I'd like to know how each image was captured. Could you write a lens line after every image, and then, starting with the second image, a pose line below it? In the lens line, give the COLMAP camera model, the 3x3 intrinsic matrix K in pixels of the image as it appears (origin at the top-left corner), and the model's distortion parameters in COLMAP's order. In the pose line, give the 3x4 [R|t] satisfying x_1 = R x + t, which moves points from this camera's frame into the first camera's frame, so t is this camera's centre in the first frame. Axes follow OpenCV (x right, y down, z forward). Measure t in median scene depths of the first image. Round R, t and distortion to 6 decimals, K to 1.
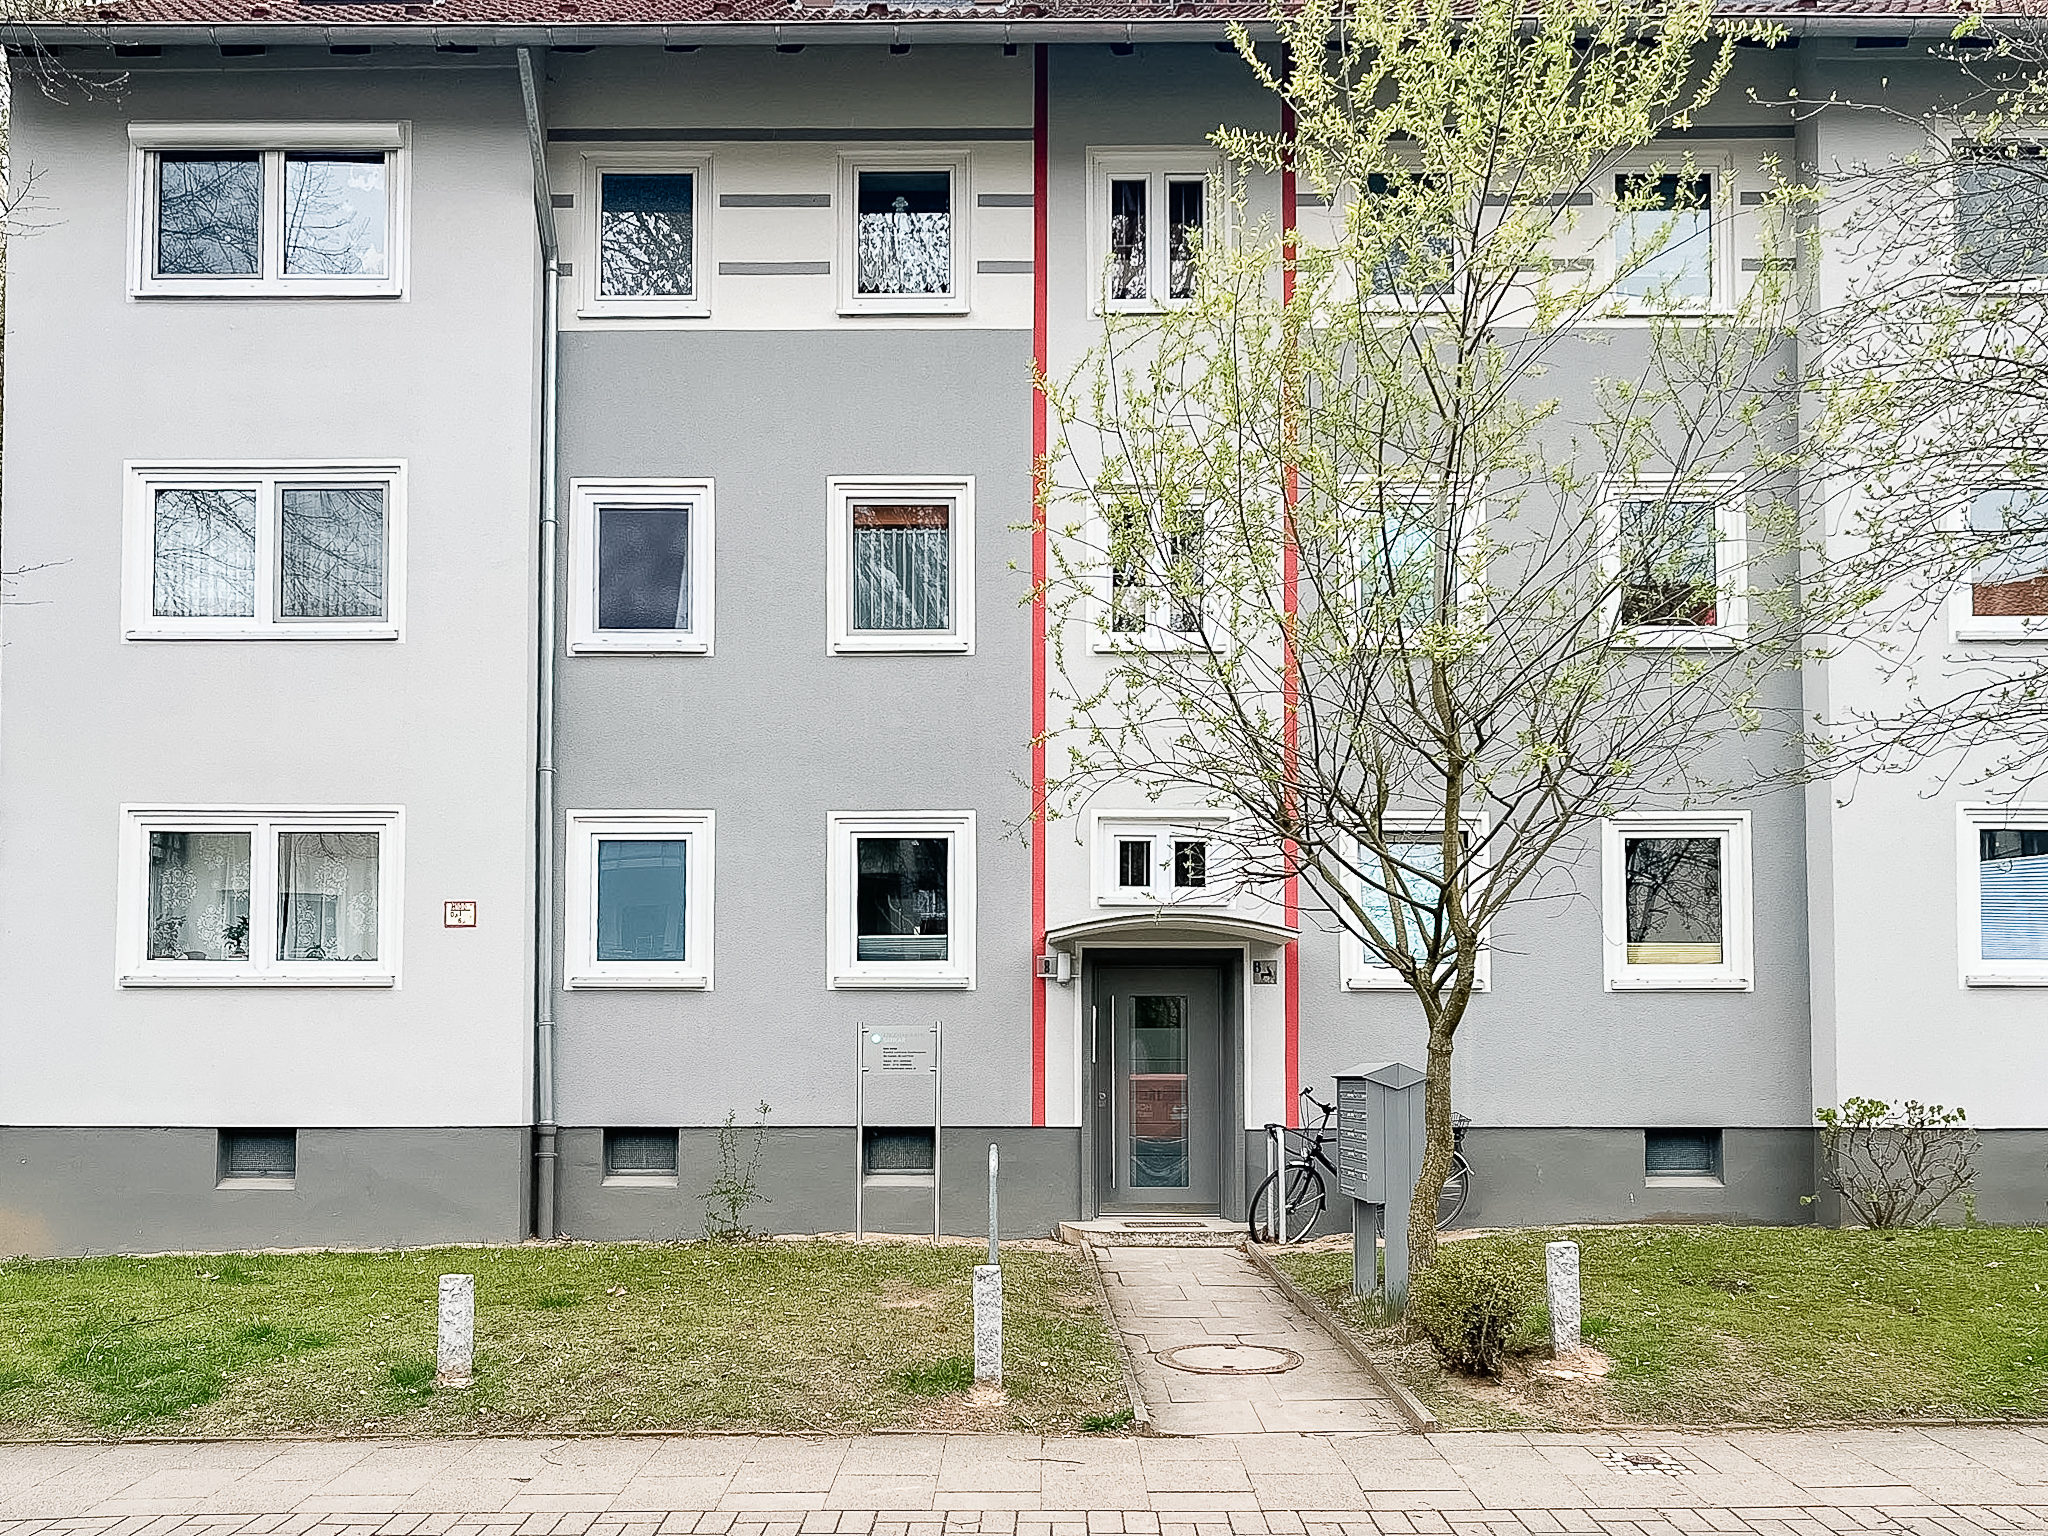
lens RADIAL K [[1617.6, 0, 1023.1], [0, 1617.6, 825.8], [0, 0, 1]] dist [0.005099, -0.003222]
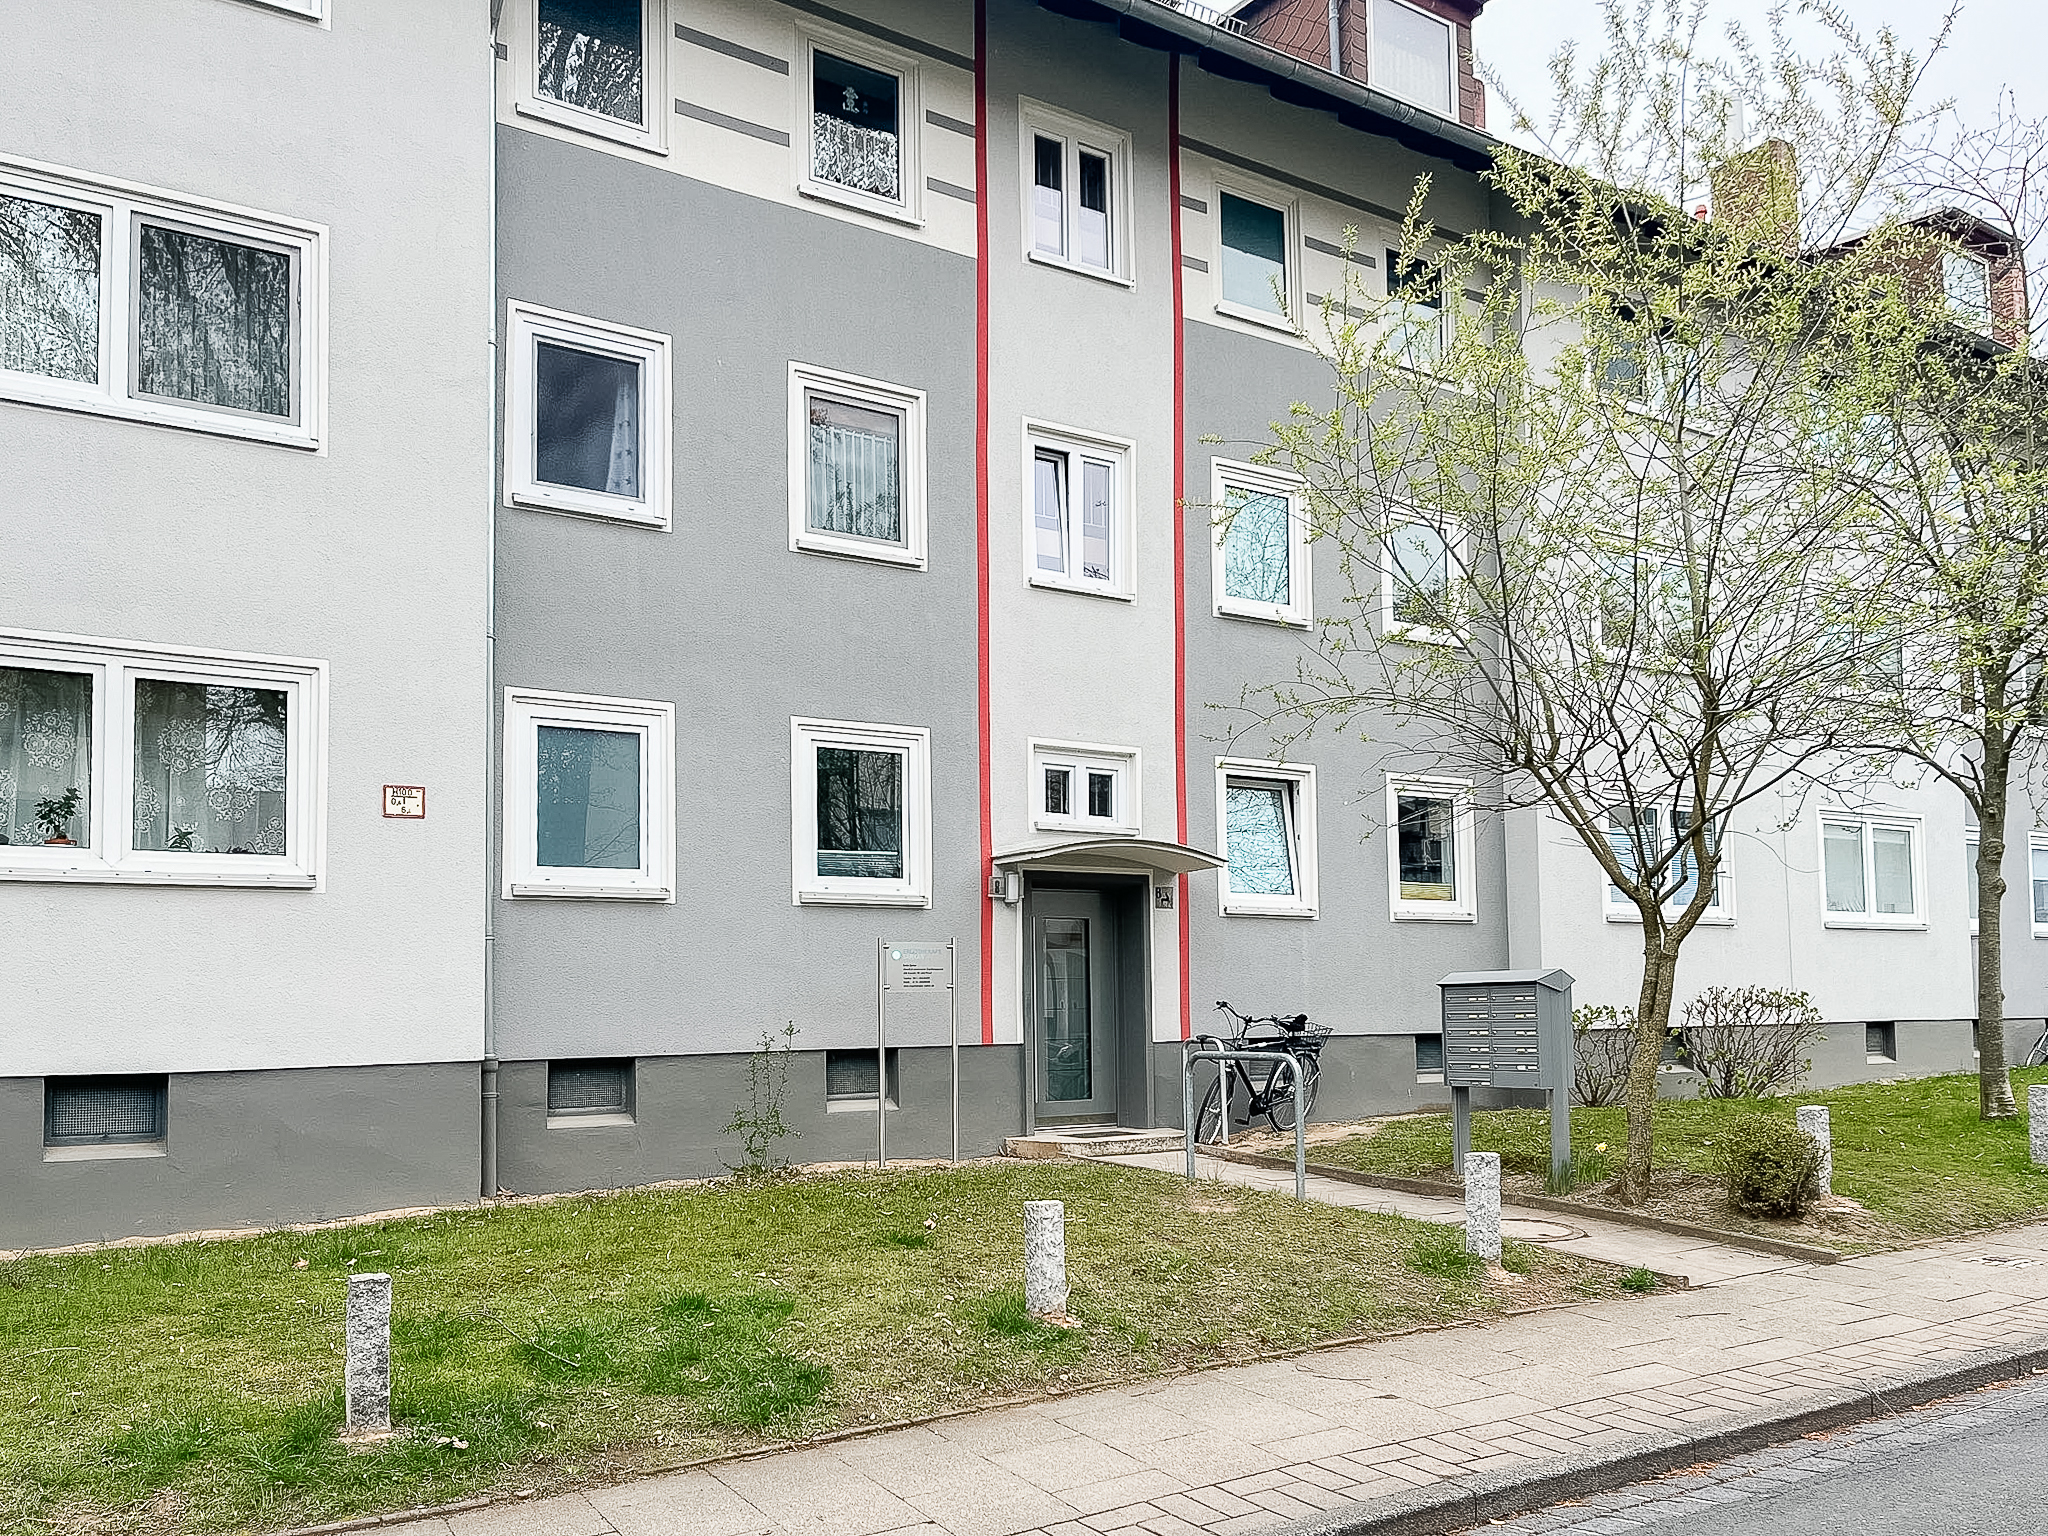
lens RADIAL K [[1528.1, 0, 1024.0], [0, 1528.1, 768.0], [0, 0, 1]] dist [0.065117, -0.095850]
pose [[0.846209, 0.069892, 0.528248, -0.480908], [-0.063935, 0.997516, -0.029562, 0.039614], [-0.529002, -0.008758, 0.848575, 0.174807]]
